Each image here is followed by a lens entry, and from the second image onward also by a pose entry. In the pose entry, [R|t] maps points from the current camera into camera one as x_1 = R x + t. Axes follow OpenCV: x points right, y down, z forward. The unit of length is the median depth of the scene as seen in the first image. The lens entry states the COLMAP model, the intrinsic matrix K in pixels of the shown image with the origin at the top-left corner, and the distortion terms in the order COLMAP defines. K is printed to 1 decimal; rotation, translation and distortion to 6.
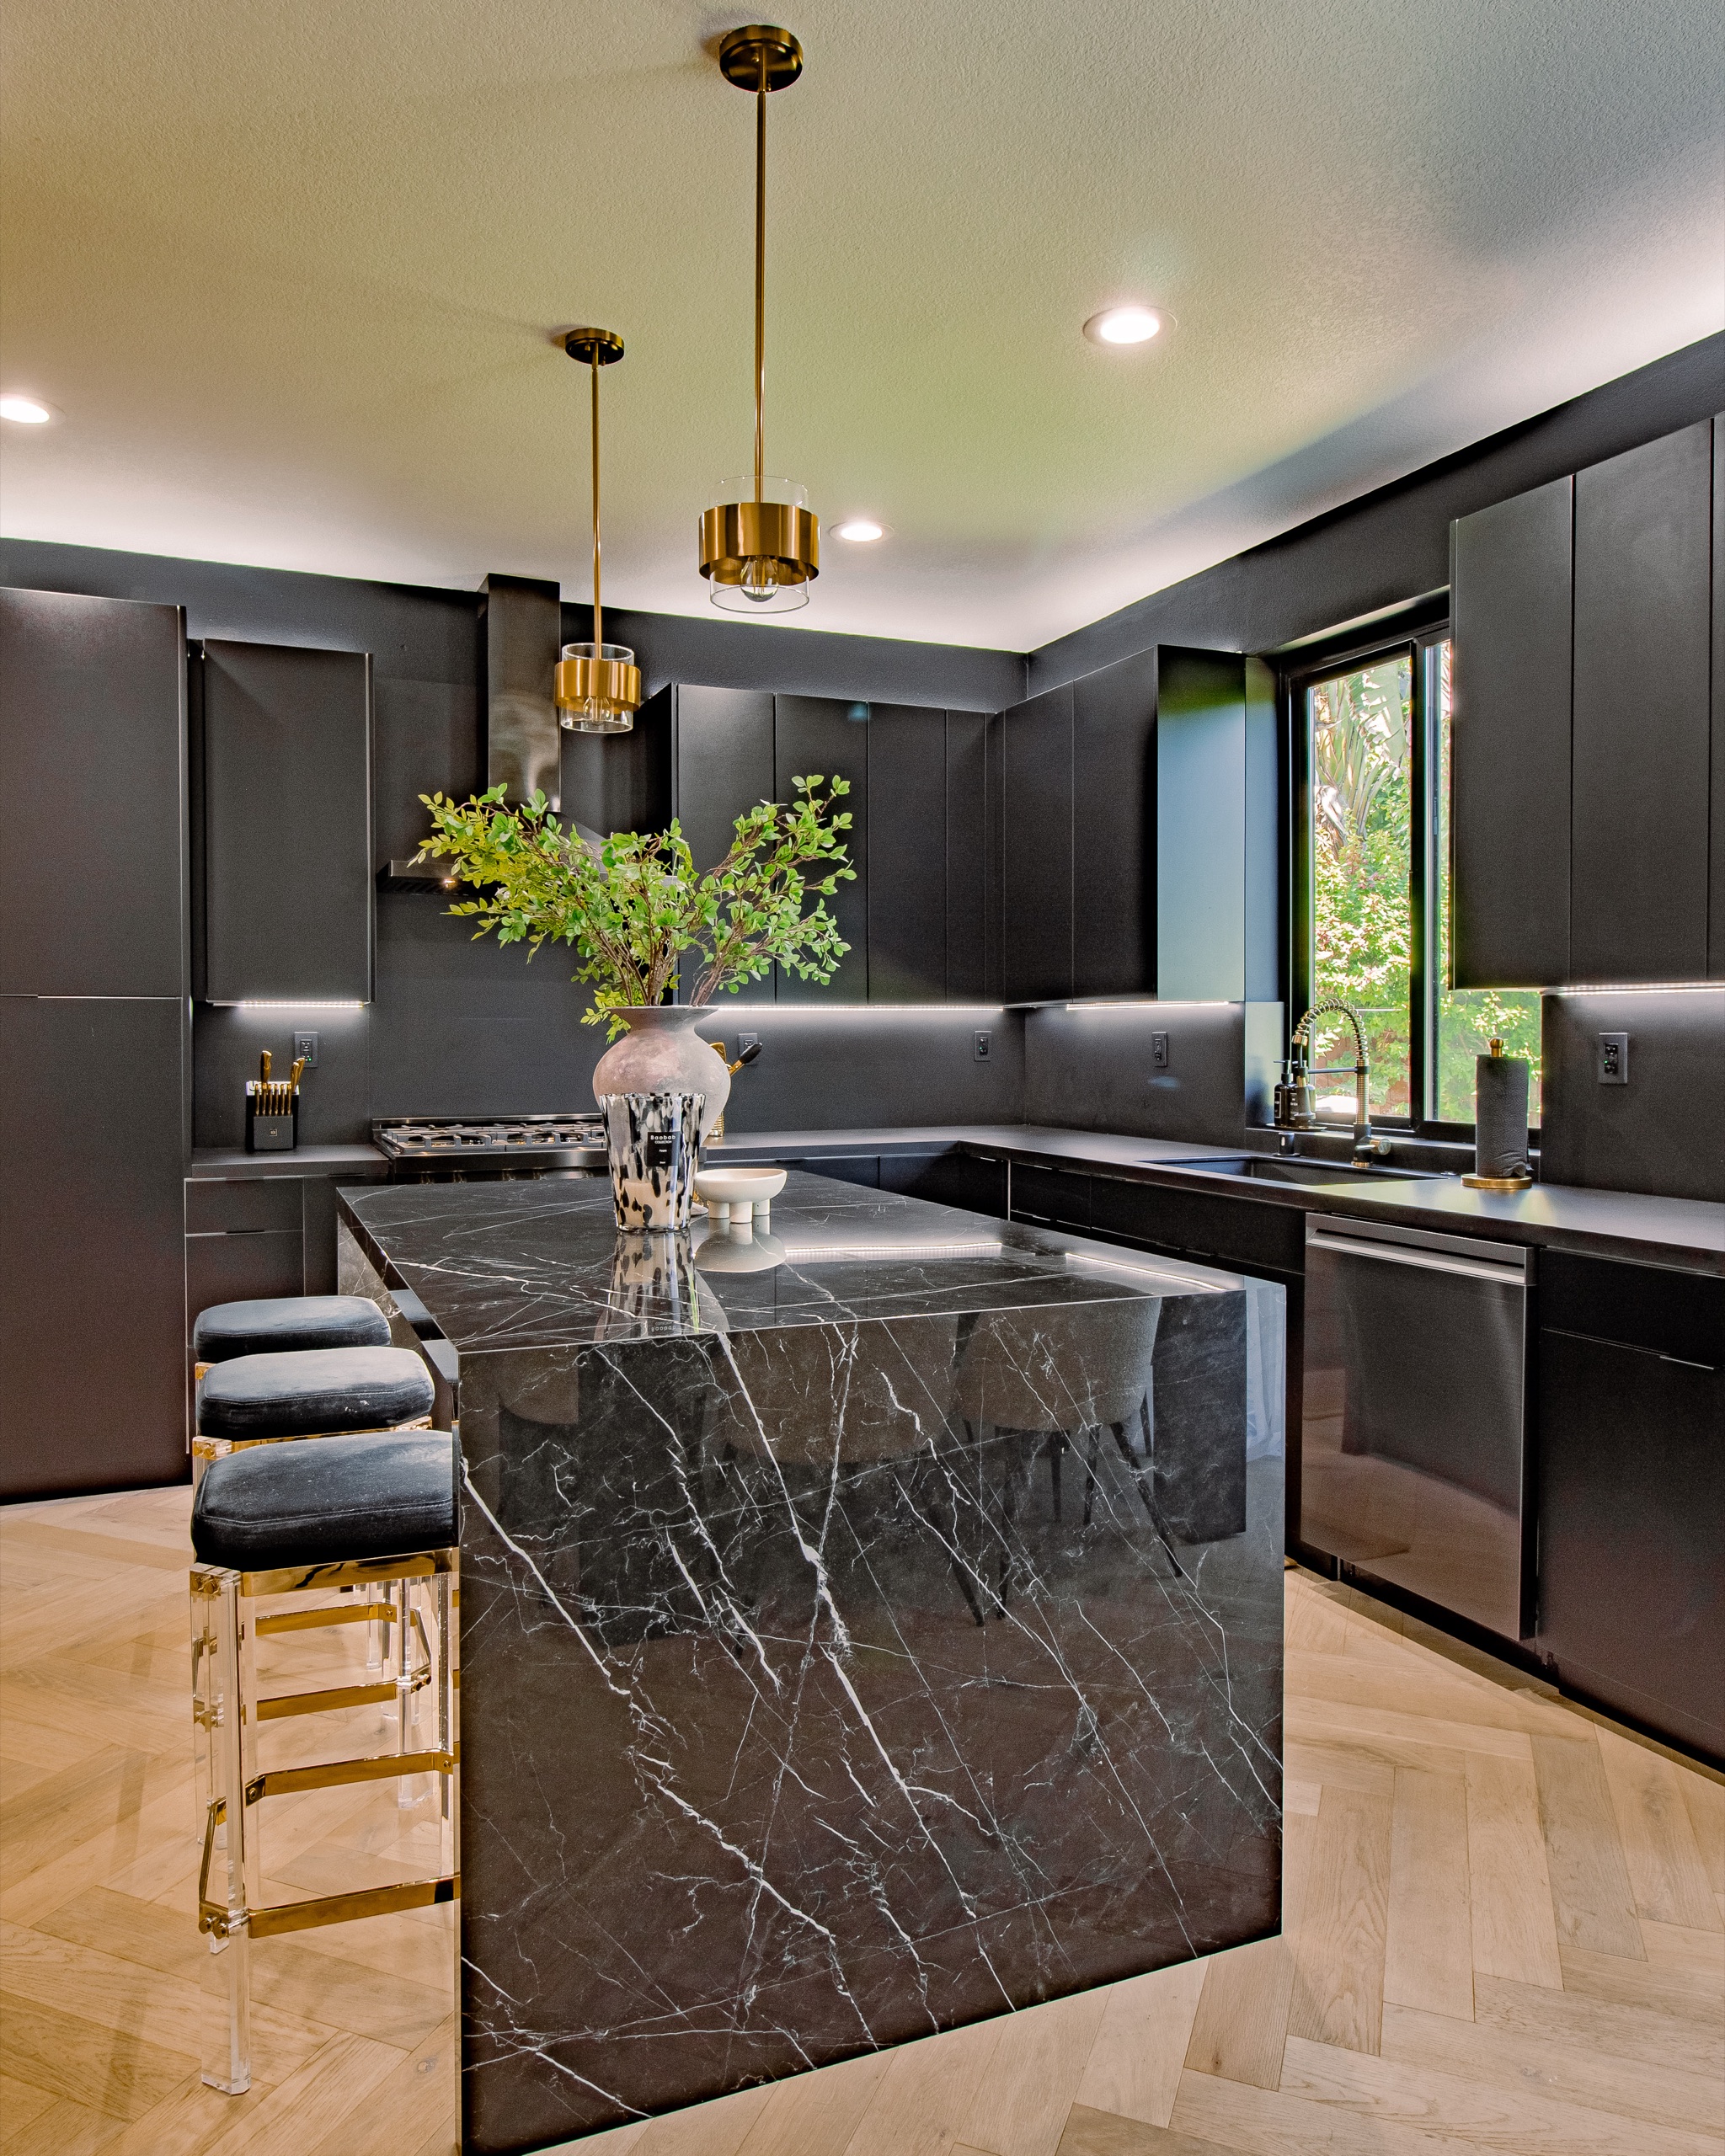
lens RADIAL K [[1435.2, 0, 791.8], [0, 1435.2, 1065.7], [0, 0, 1]] dist [0.003345, -0.002887]
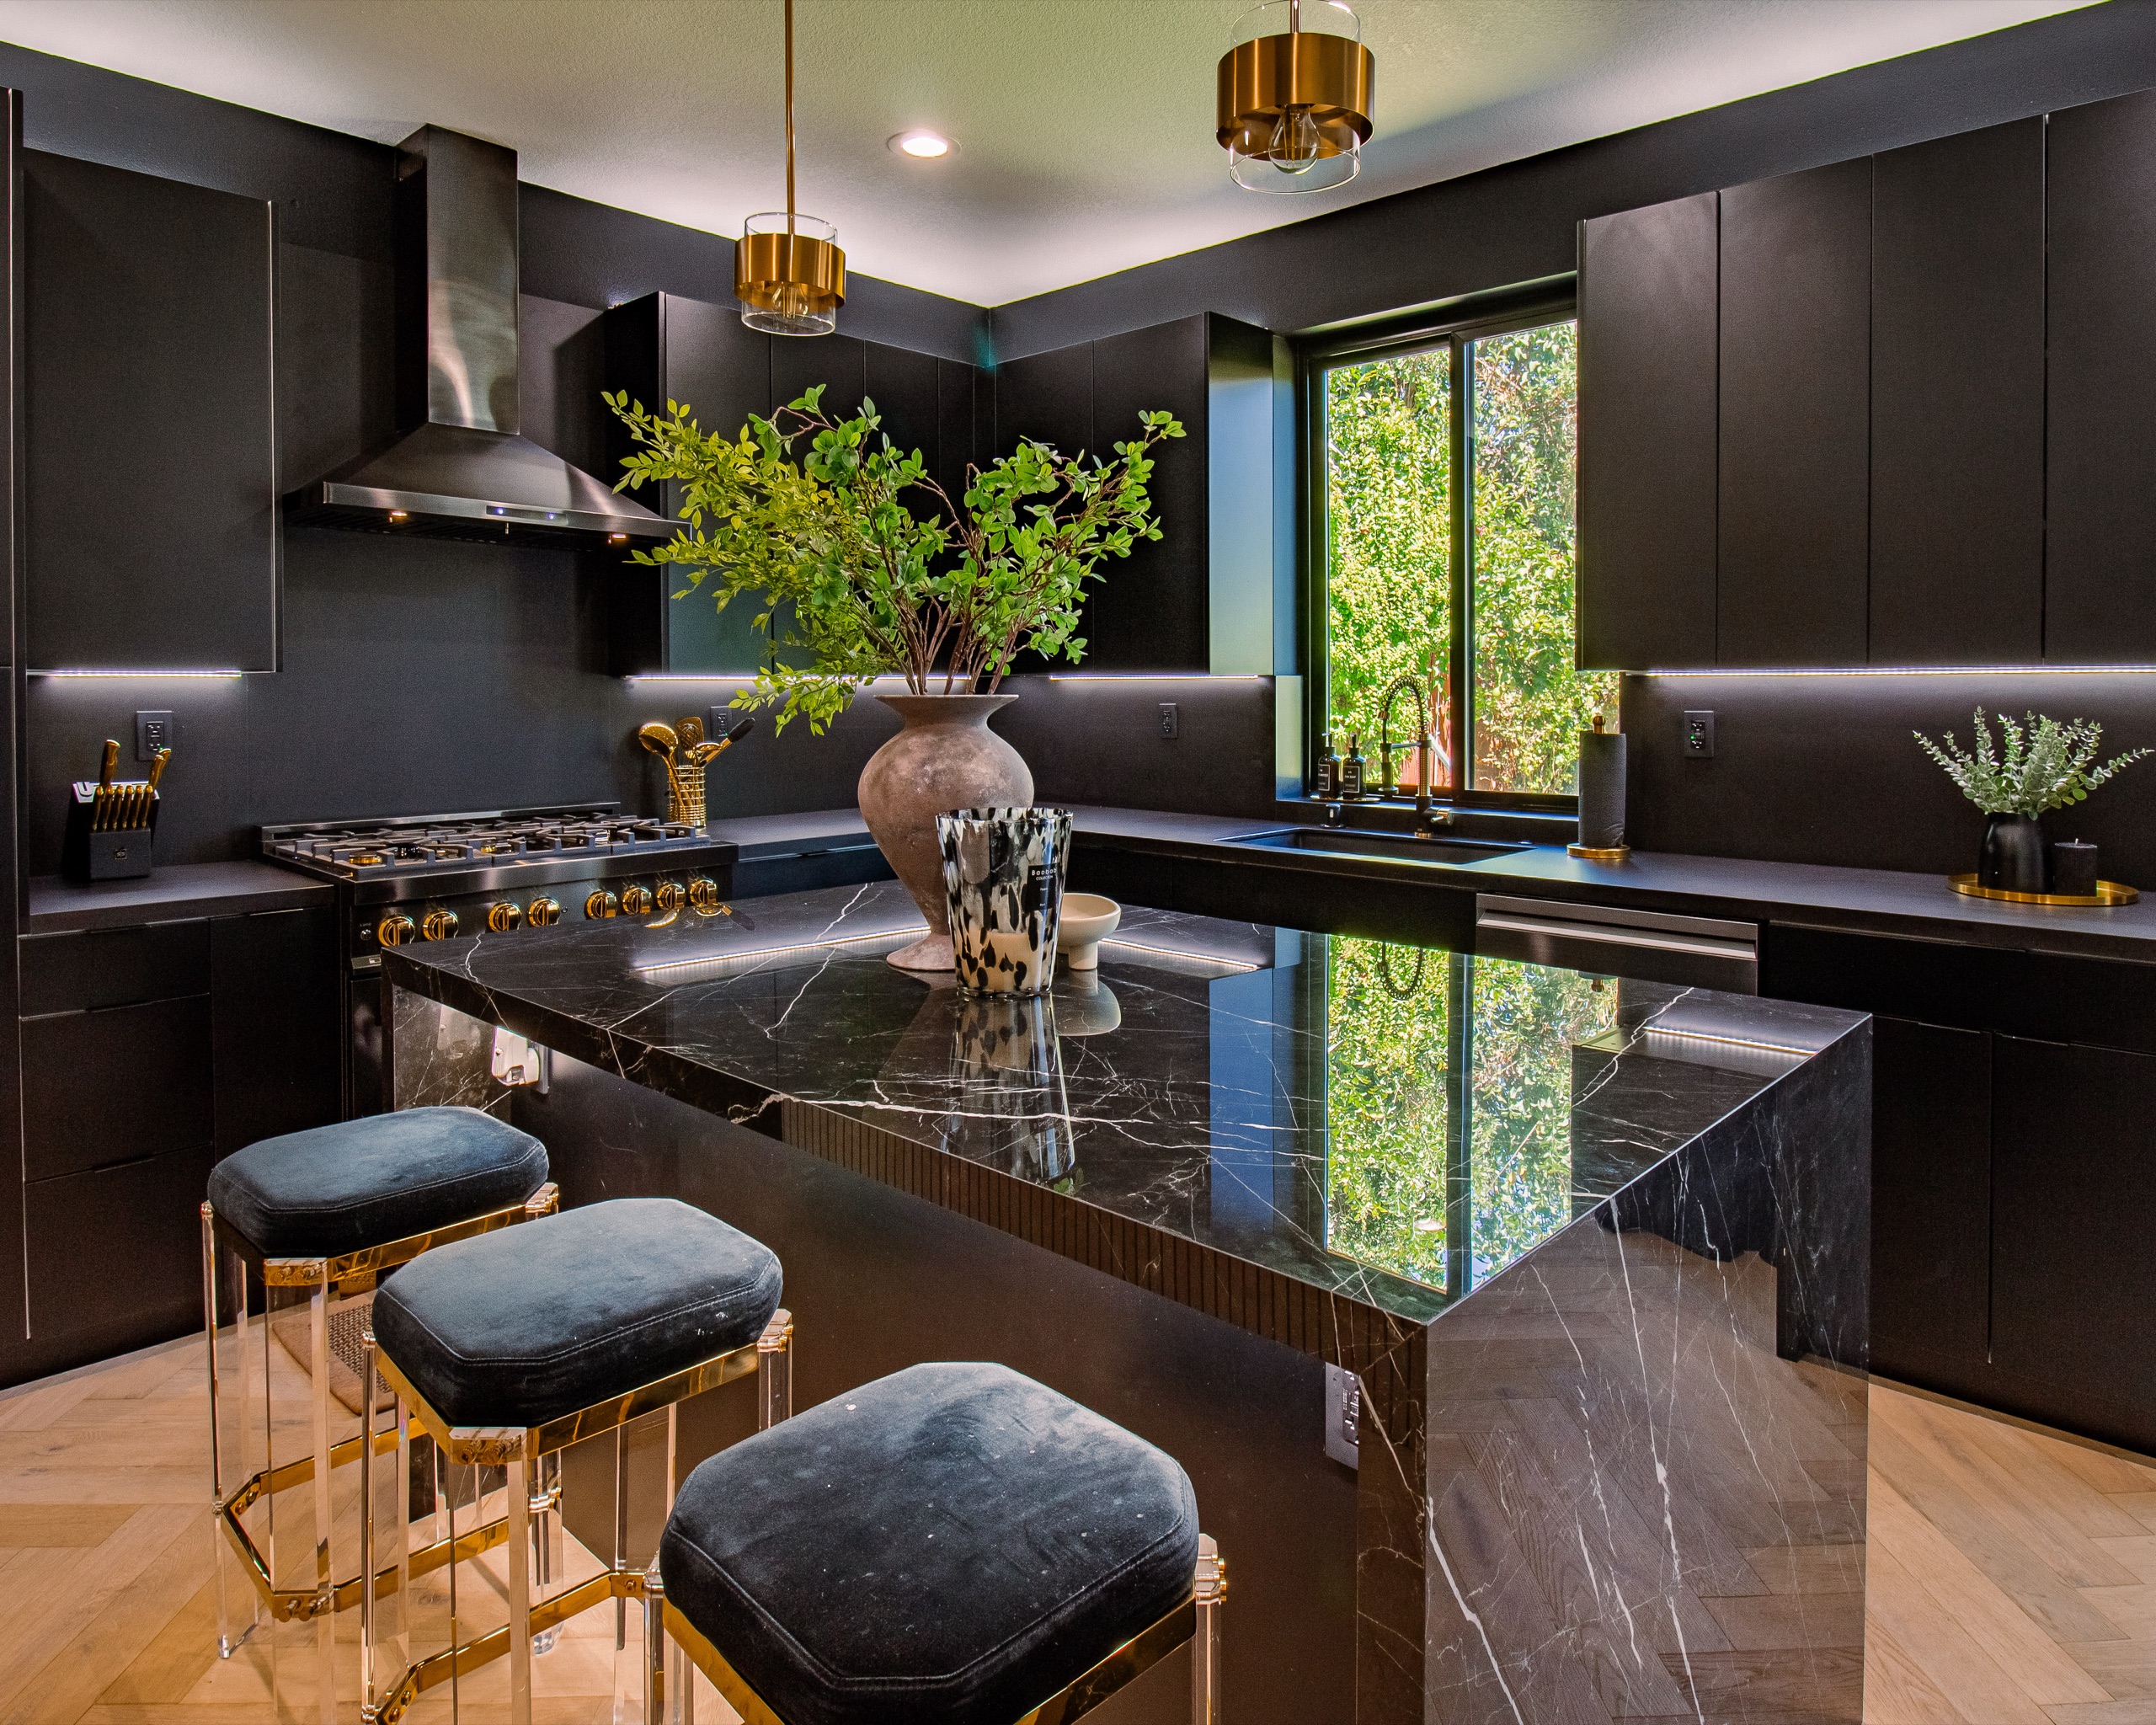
lens RADIAL K [[1346.8, 0, 1071.4], [0, 1346.8, 719.2], [0, 0, 1]] dist [-0.004294, -0.003662]
pose [[0.908217, -0.010525, 0.418366, -0.320917], [0.009417, 0.999945, 0.004714, -0.028903], [-0.418393, -0.000342, 0.908266, 0.299610]]
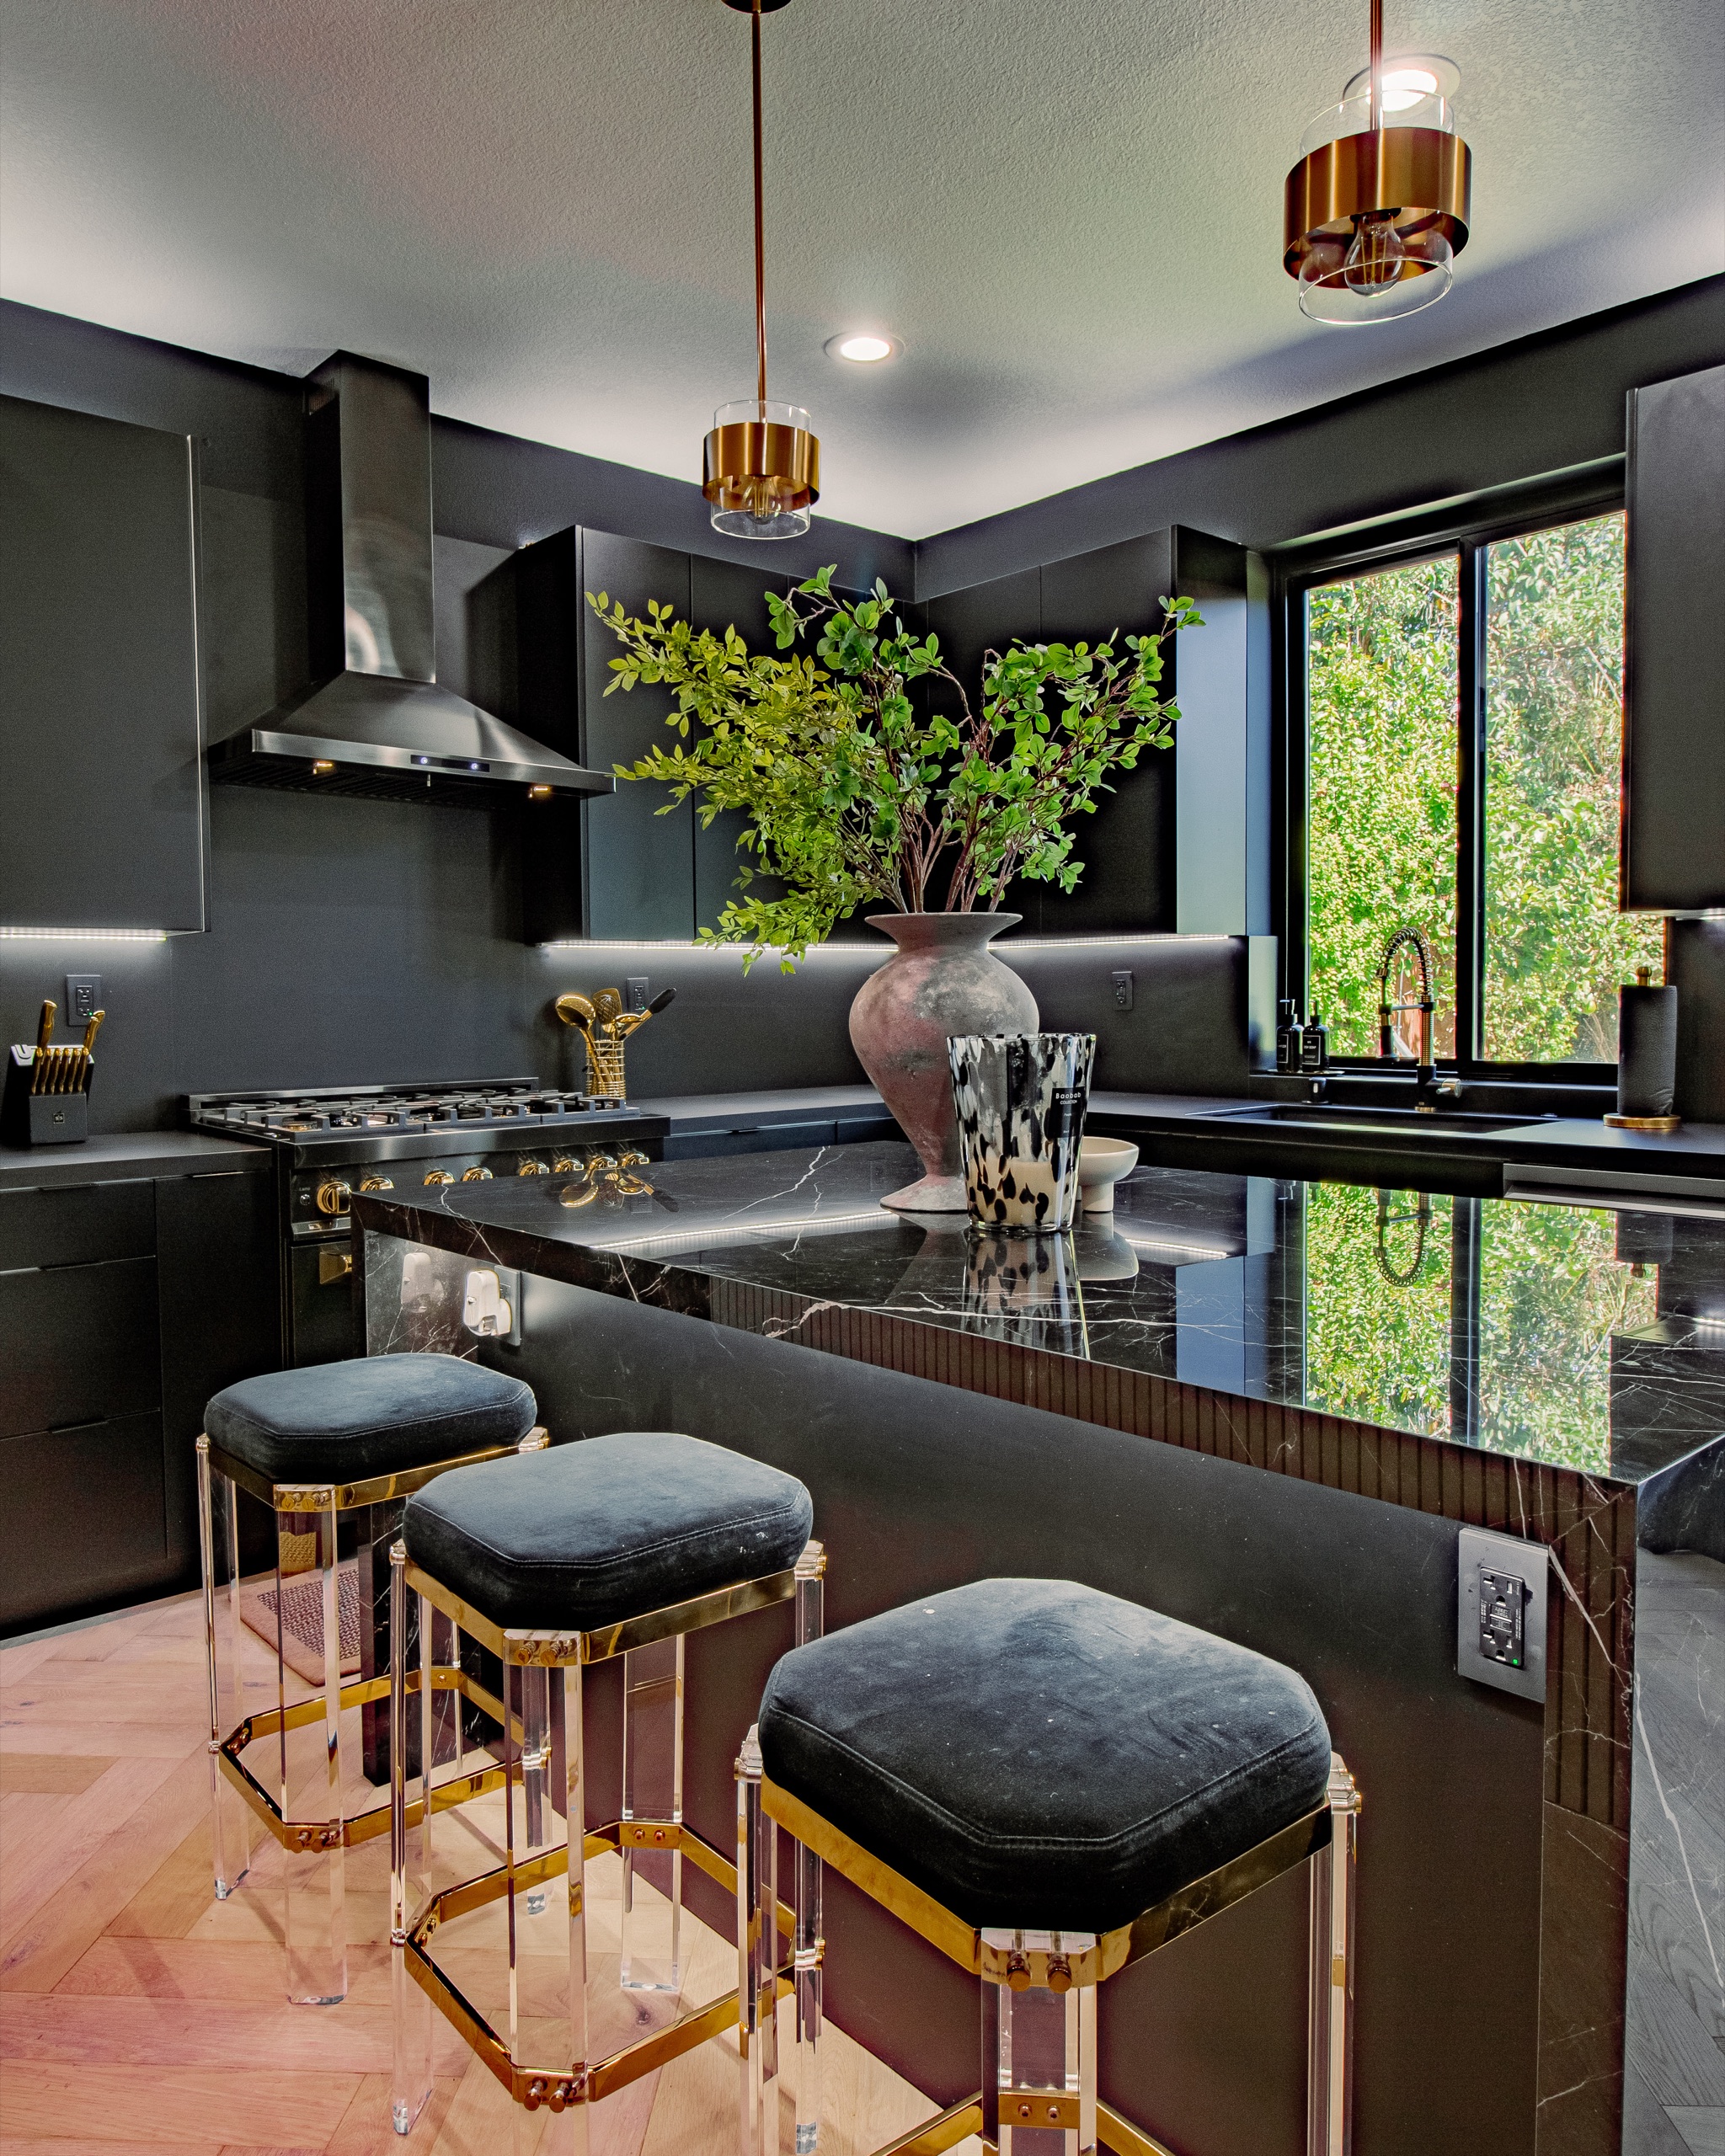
lens RADIAL K [[1482.0, 0, 803.6], [0, 1482.0, 1074.1], [0, 0, 1]] dist [0.000079, -0.000765]
pose [[0.946551, -0.026071, 0.321499, -0.380554], [0.016584, 0.999343, 0.032211, 0.012328], [-0.322127, -0.025158, 0.946362, 0.310025]]
